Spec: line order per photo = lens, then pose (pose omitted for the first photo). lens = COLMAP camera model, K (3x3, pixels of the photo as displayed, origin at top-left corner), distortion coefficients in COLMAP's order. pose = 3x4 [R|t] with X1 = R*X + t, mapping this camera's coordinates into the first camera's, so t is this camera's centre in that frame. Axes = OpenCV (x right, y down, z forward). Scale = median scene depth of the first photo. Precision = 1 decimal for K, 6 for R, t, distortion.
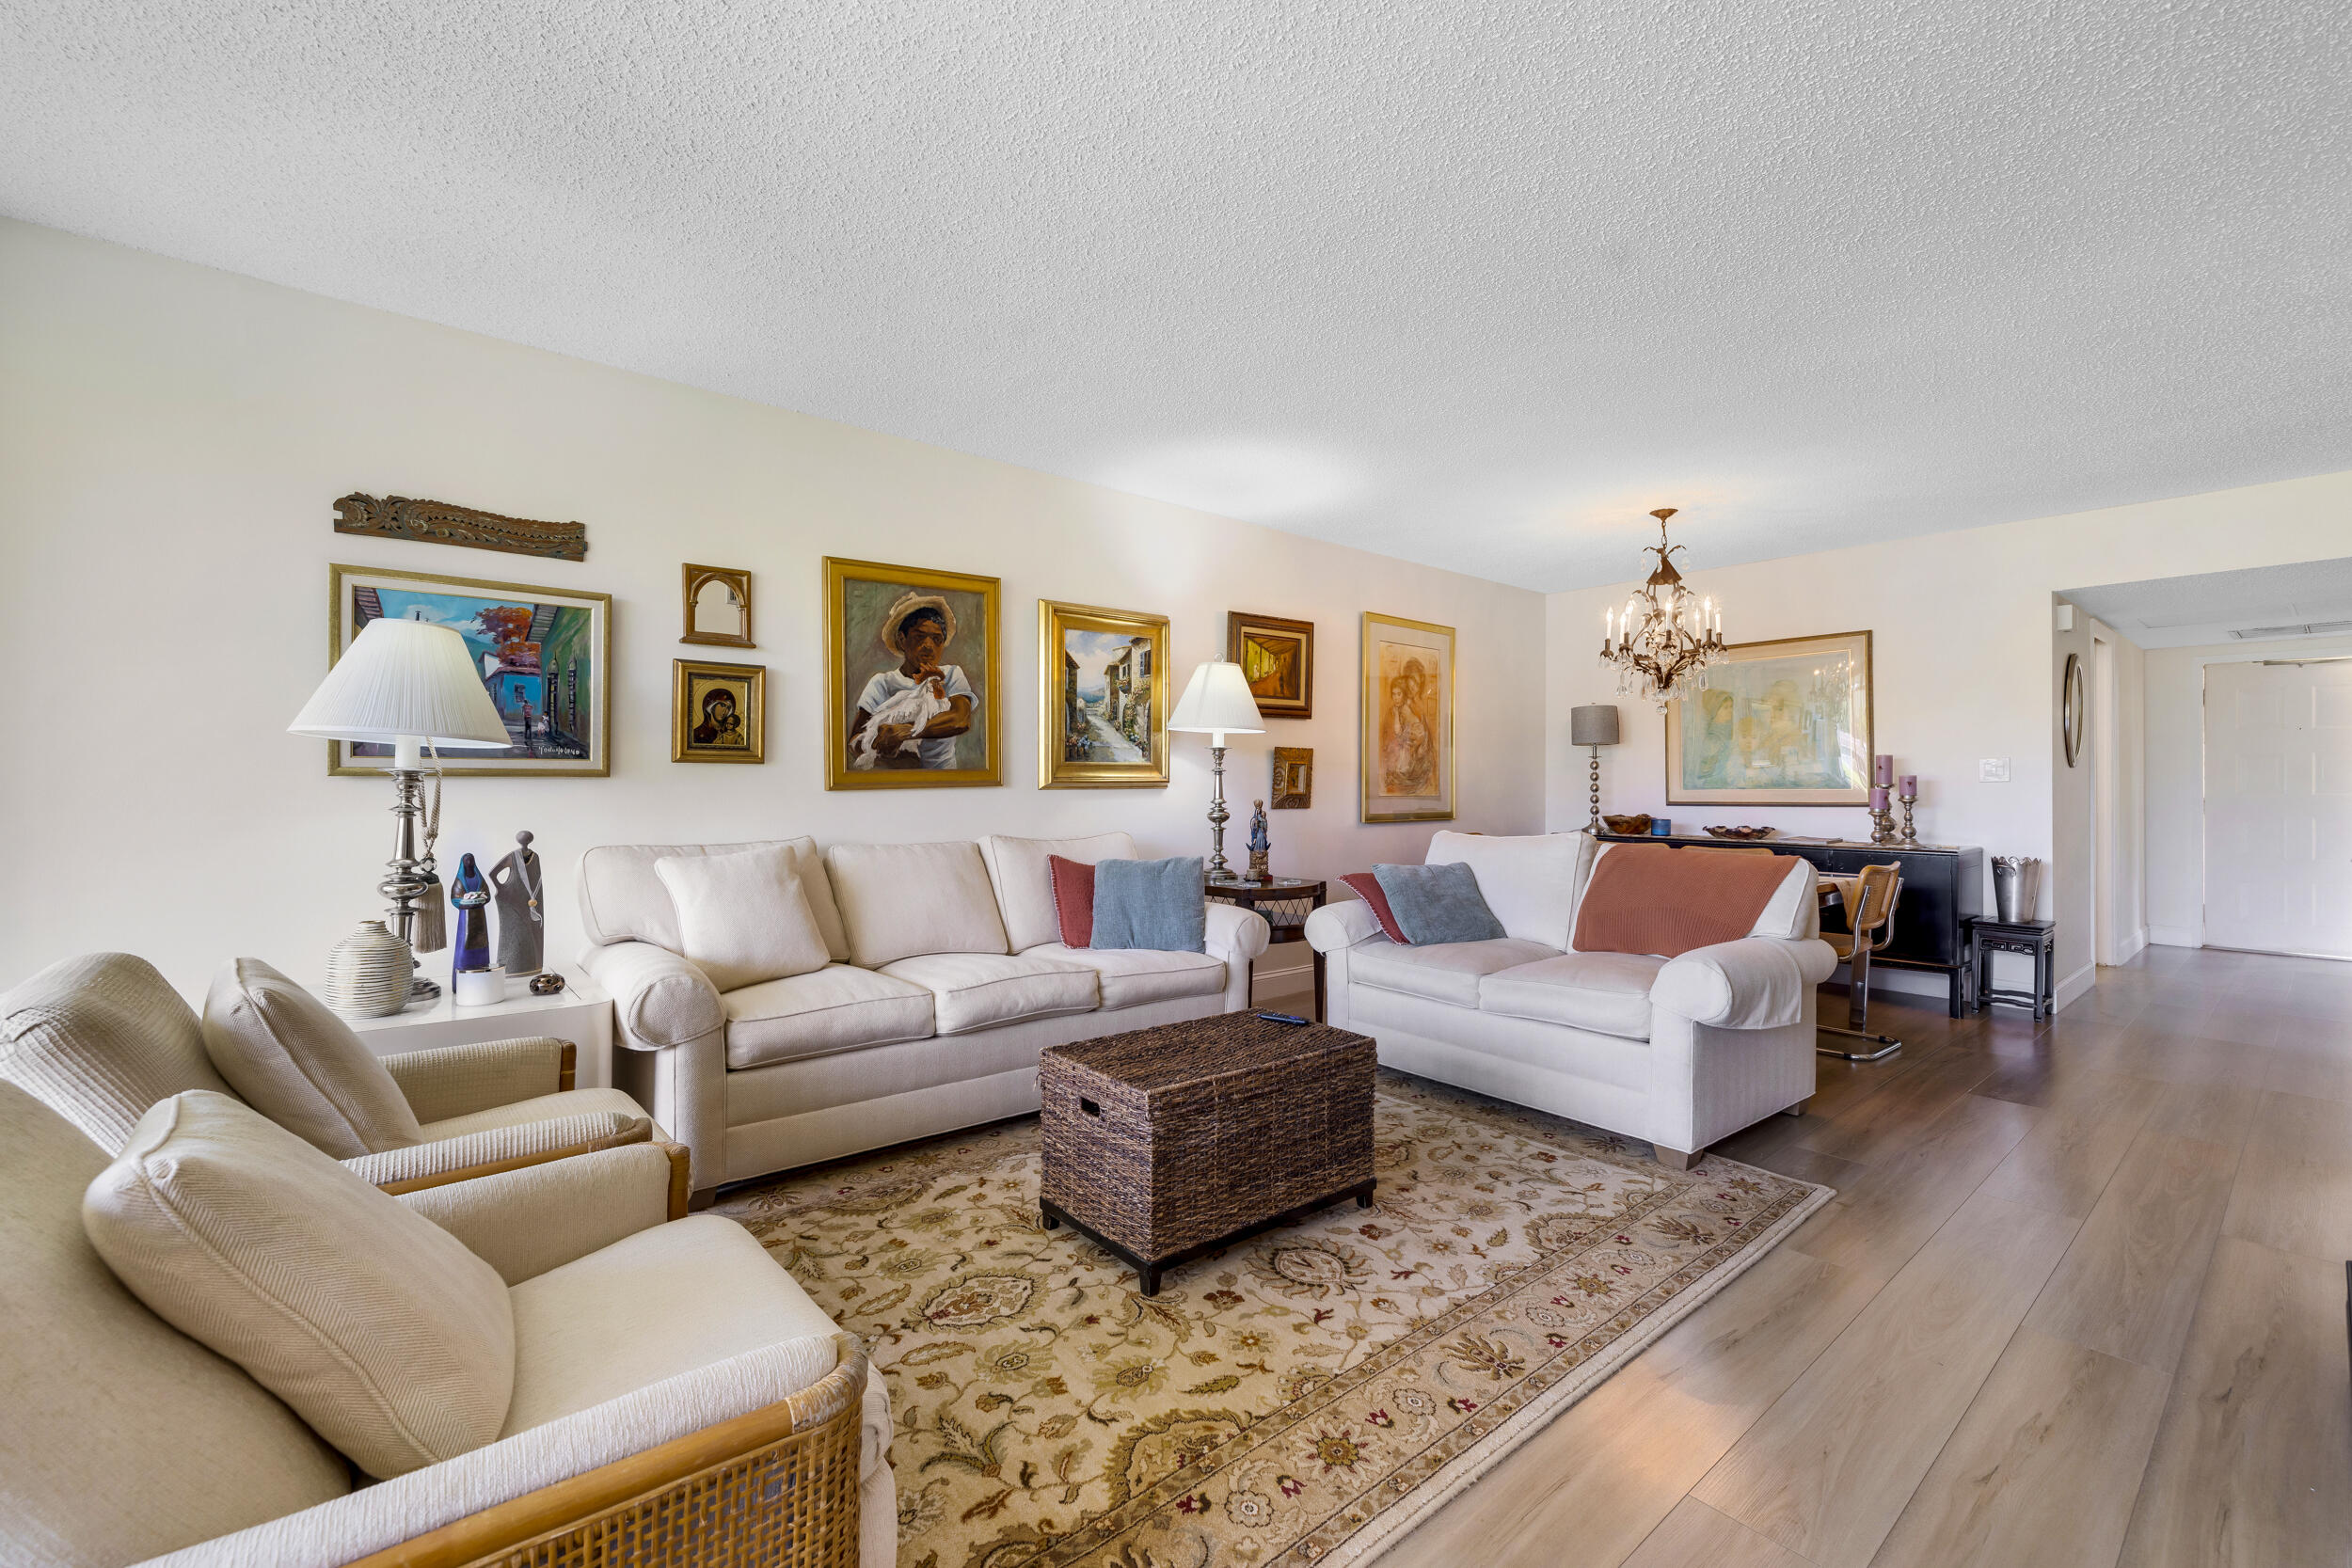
lens RADIAL K [[970.1, 0, 1172.0], [0, 970.1, 787.9], [0, 0, 1]] dist [0.000197, 0.000366]
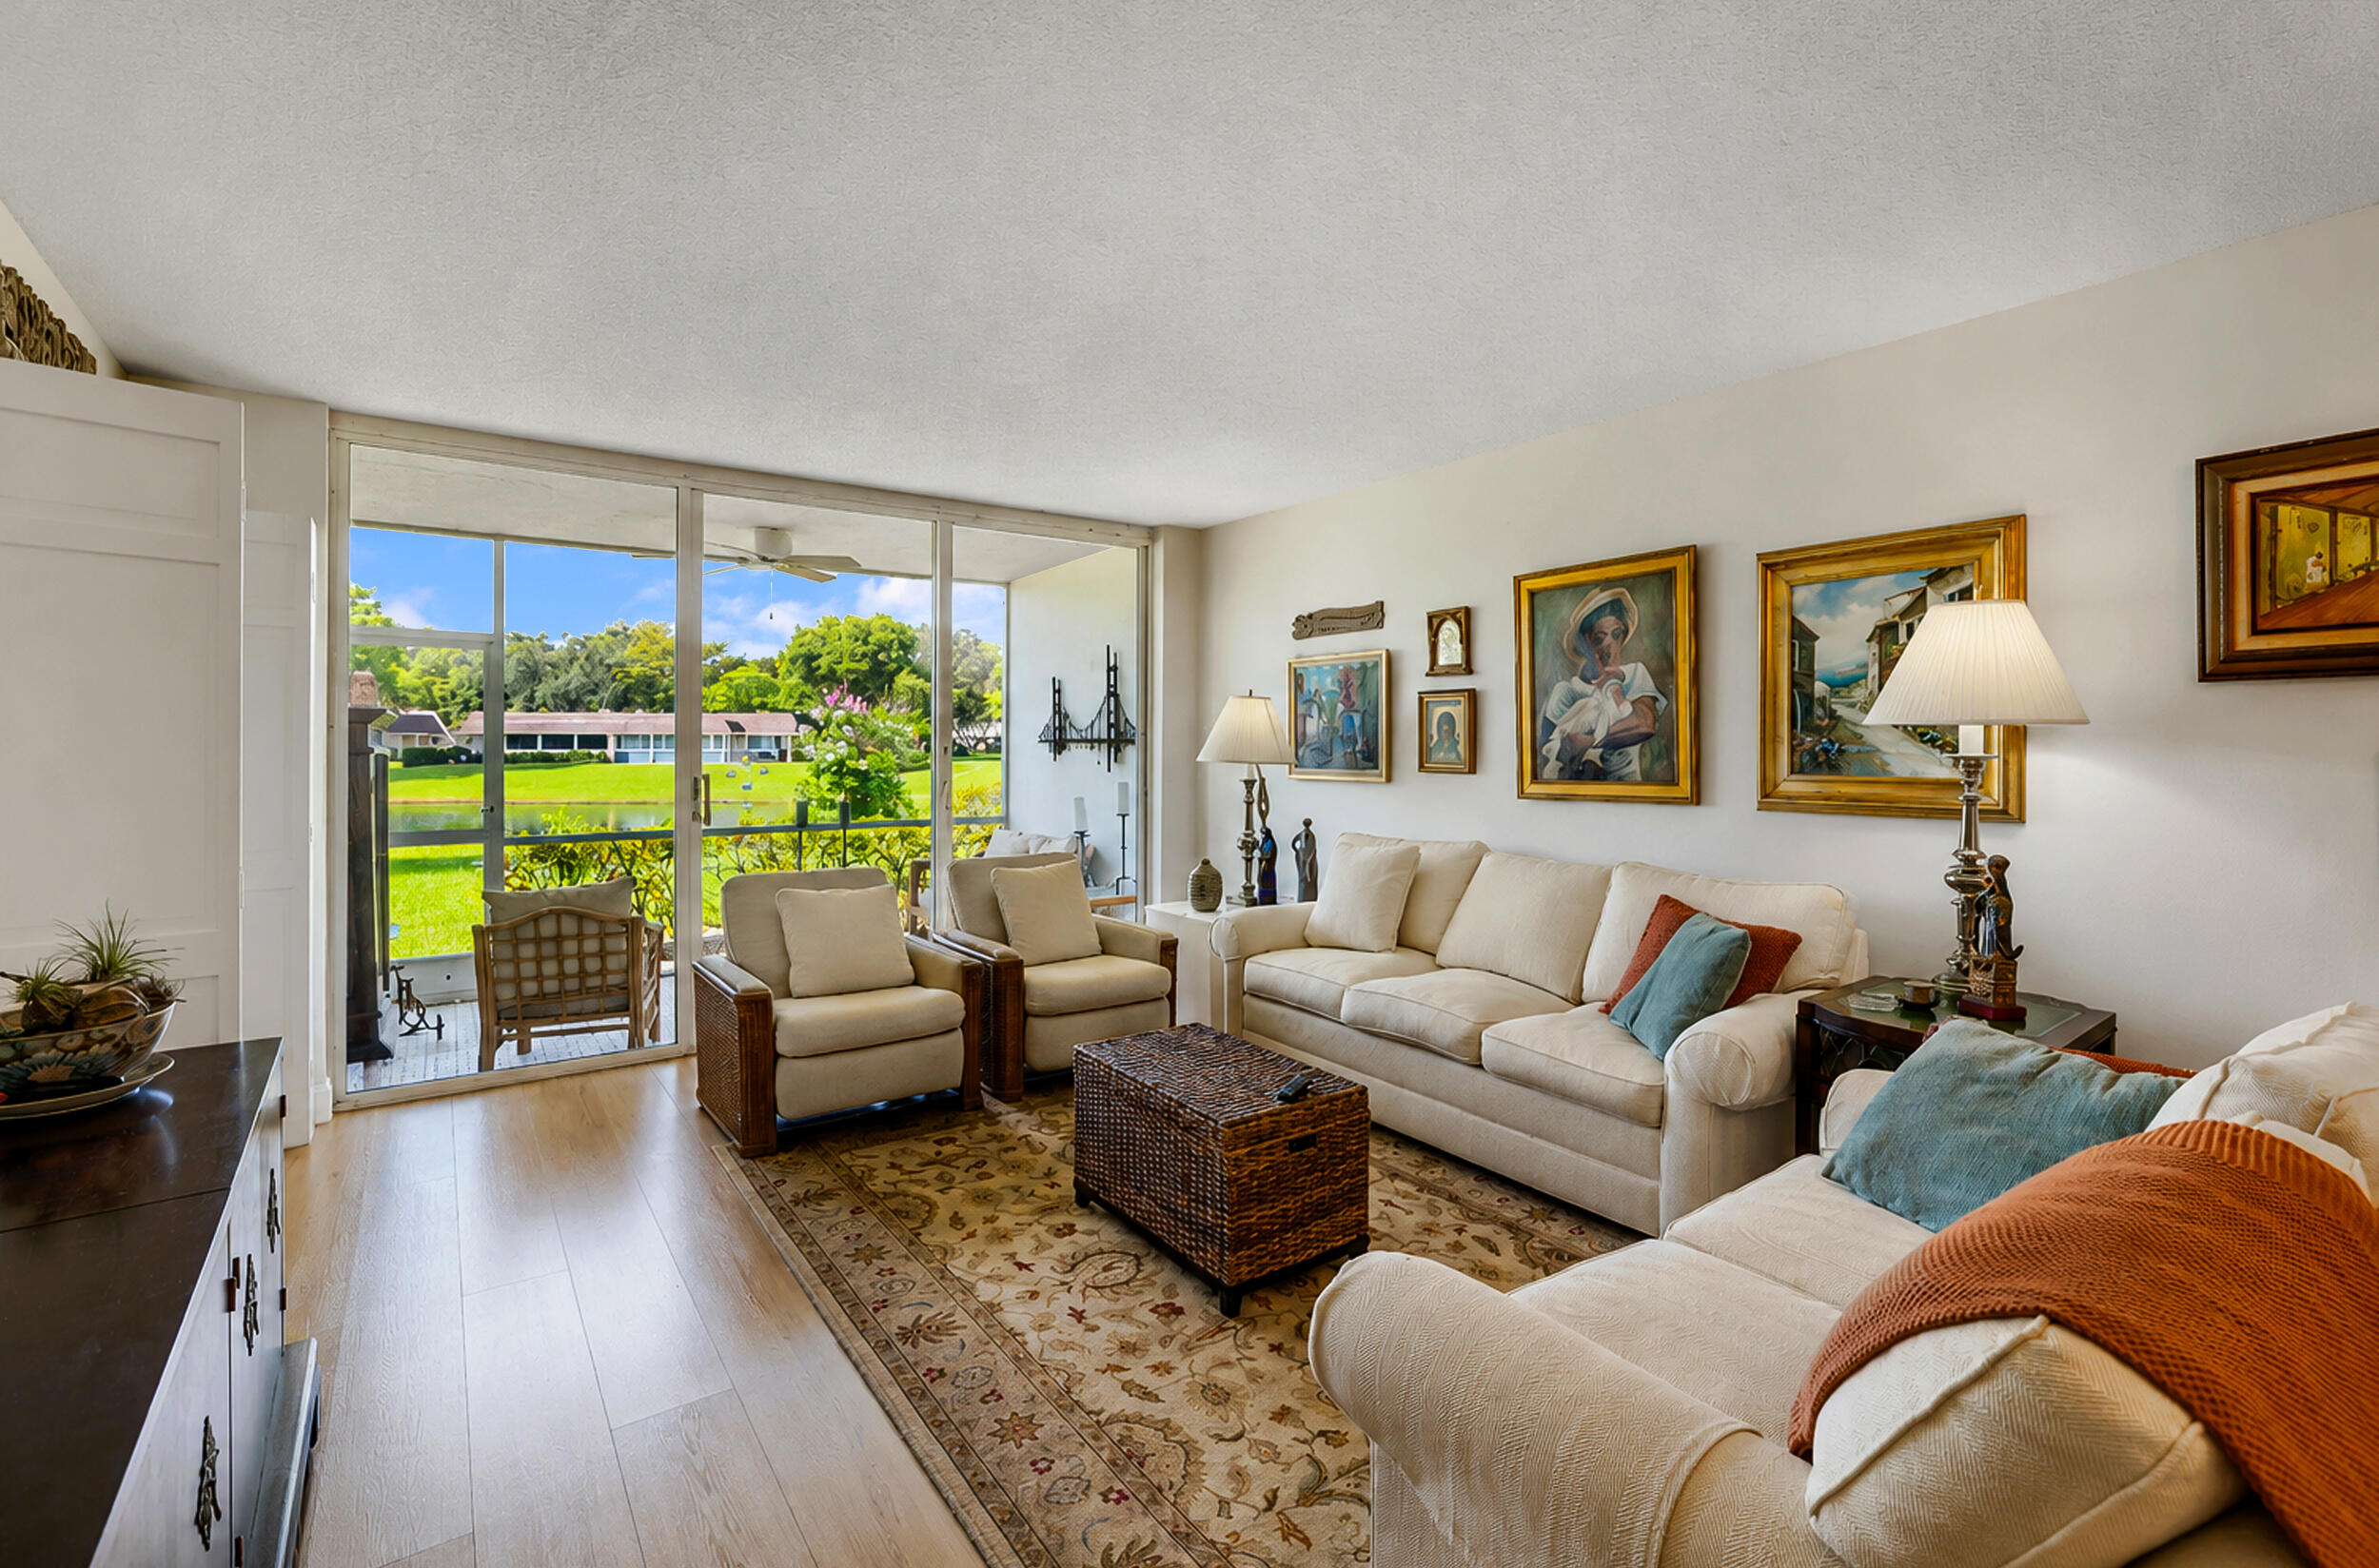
lens RADIAL K [[1090.6, 0, 1219.4], [0, 1090.6, 746.6], [0, 0, 1]] dist [-0.016549, 0.000027]
pose [[-0.067384, 0.000186, -0.997727, 0.830677], [-0.004050, 0.999992, 0.000460, -0.054220], [0.997719, 0.004072, -0.067383, 0.751077]]
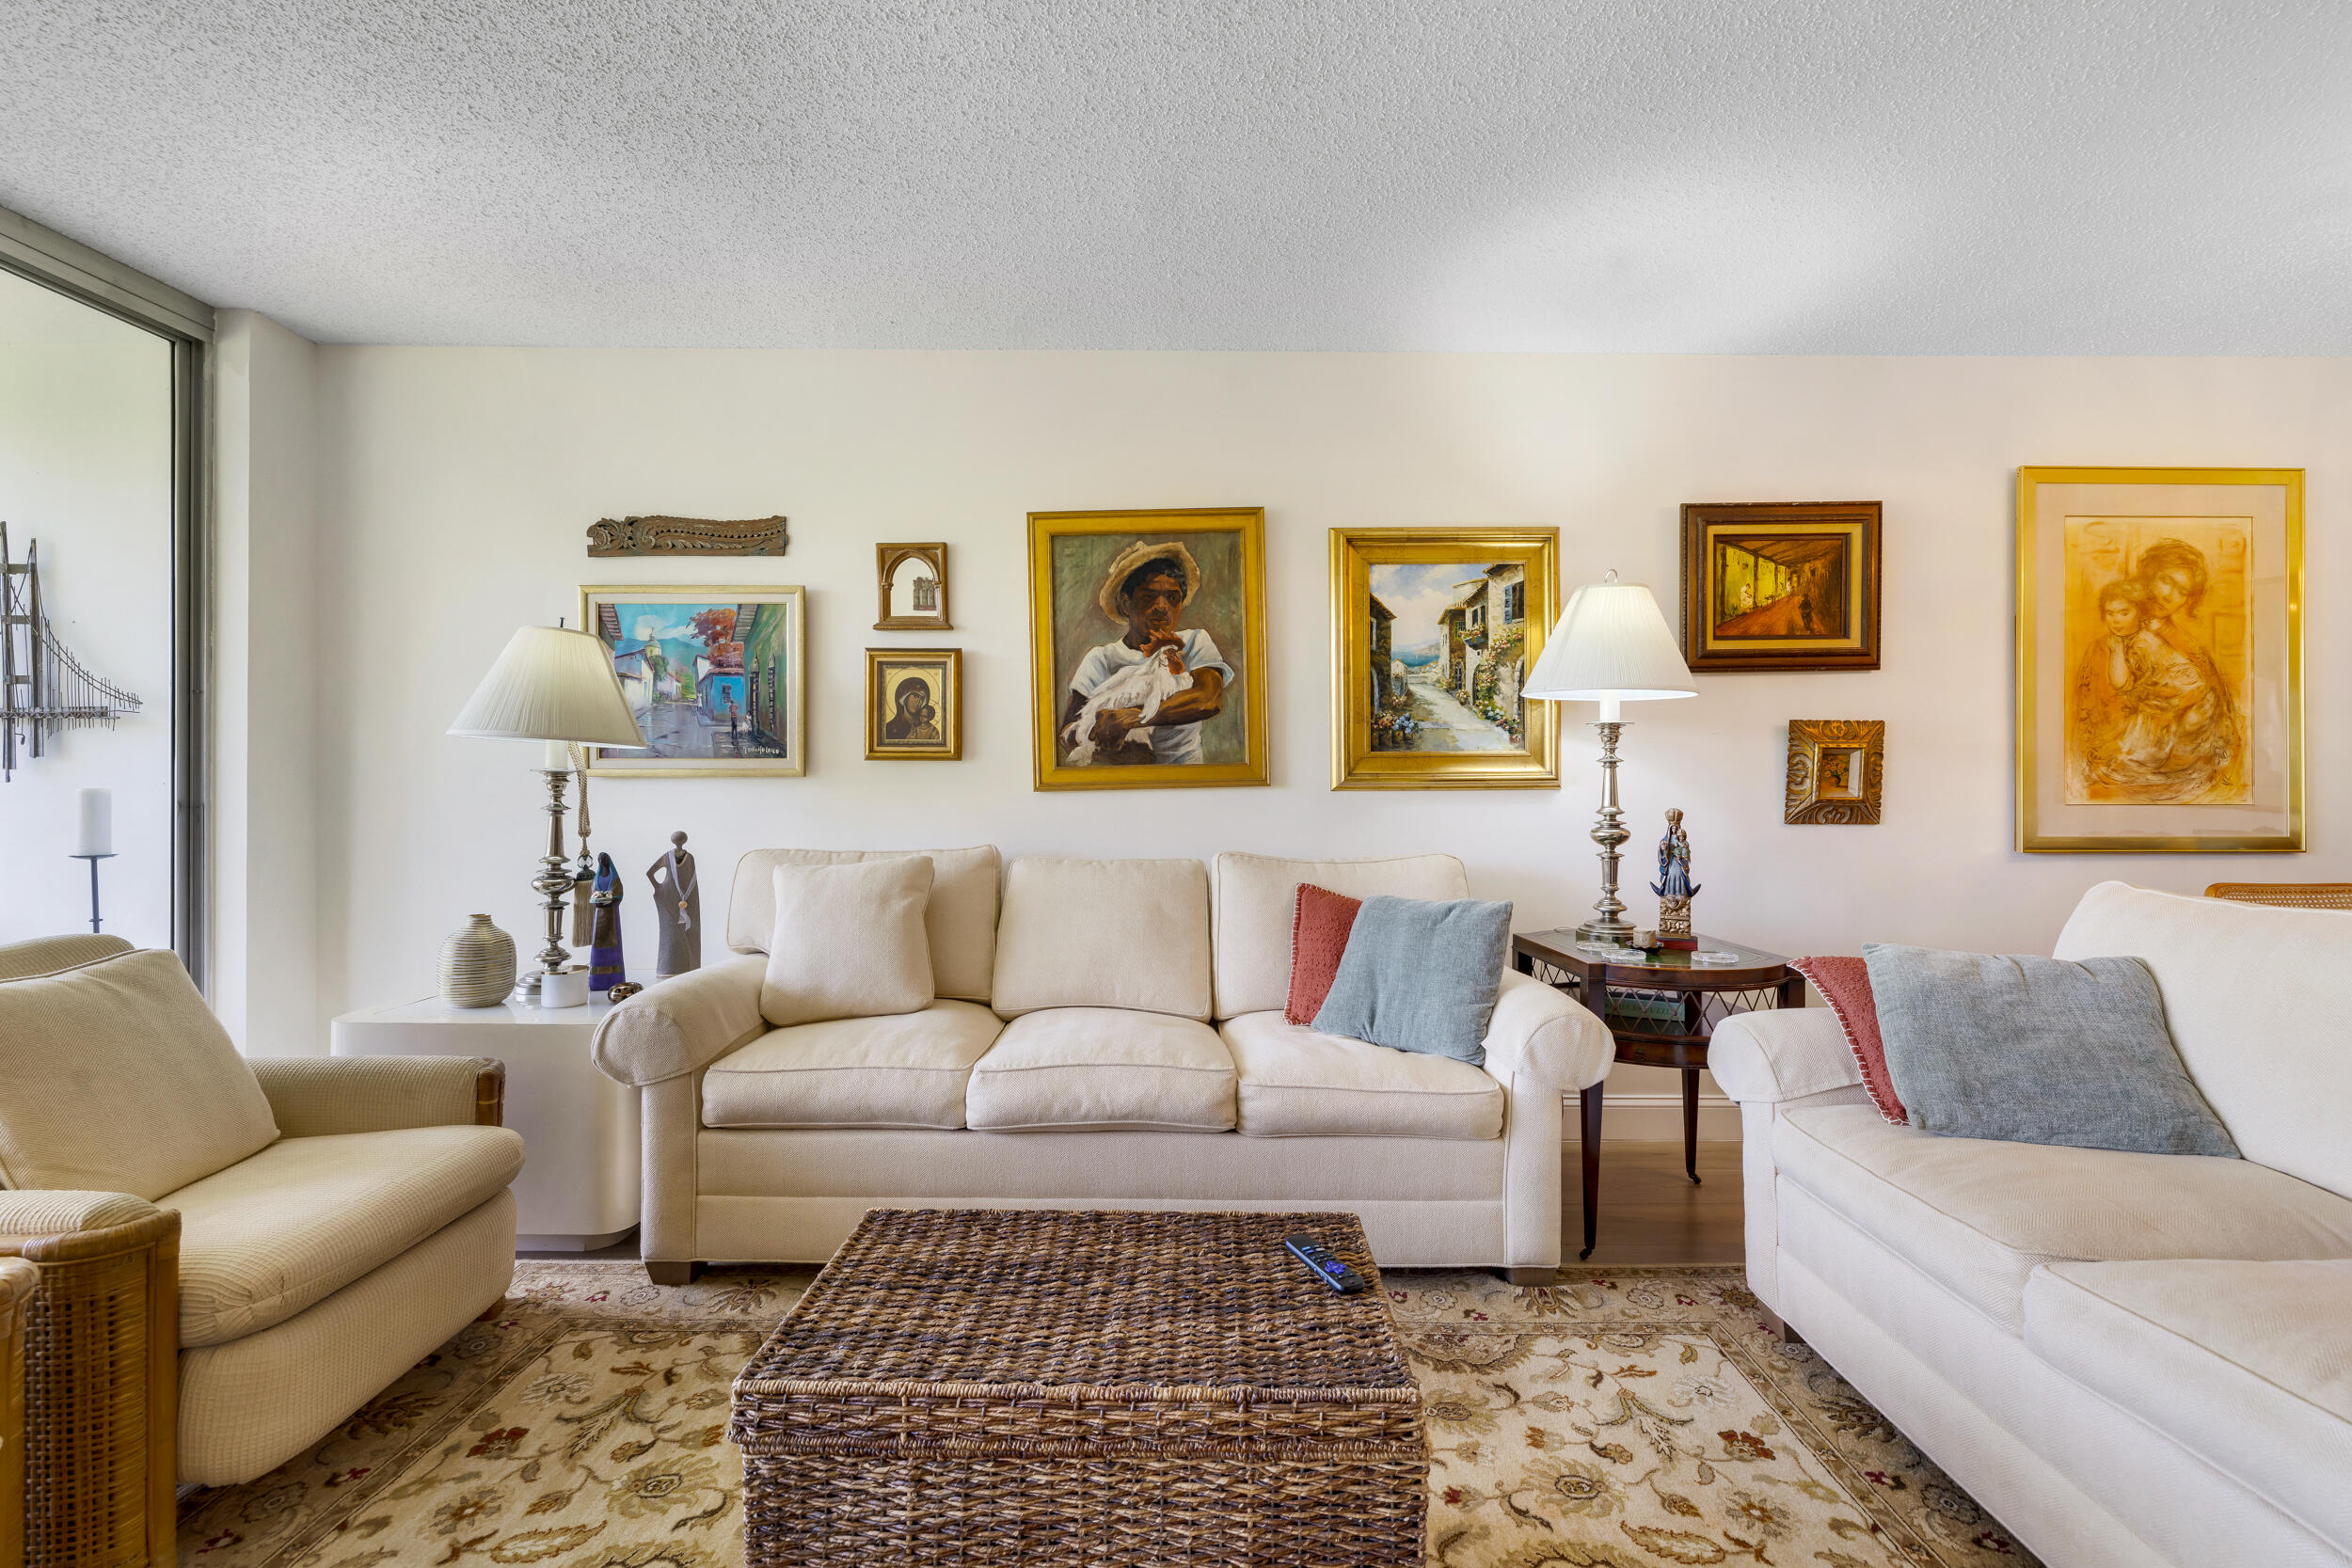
lens RADIAL K [[970.1, 0, 1199.2], [0, 970.1, 778.9], [0, 0, 1]] dist [0.000197, 0.000366]
pose [[0.775077, -0.003984, -0.631854, 0.284183], [-0.001160, 0.999969, -0.007728, -0.001574], [0.631866, 0.006722, 0.775049, 0.436700]]
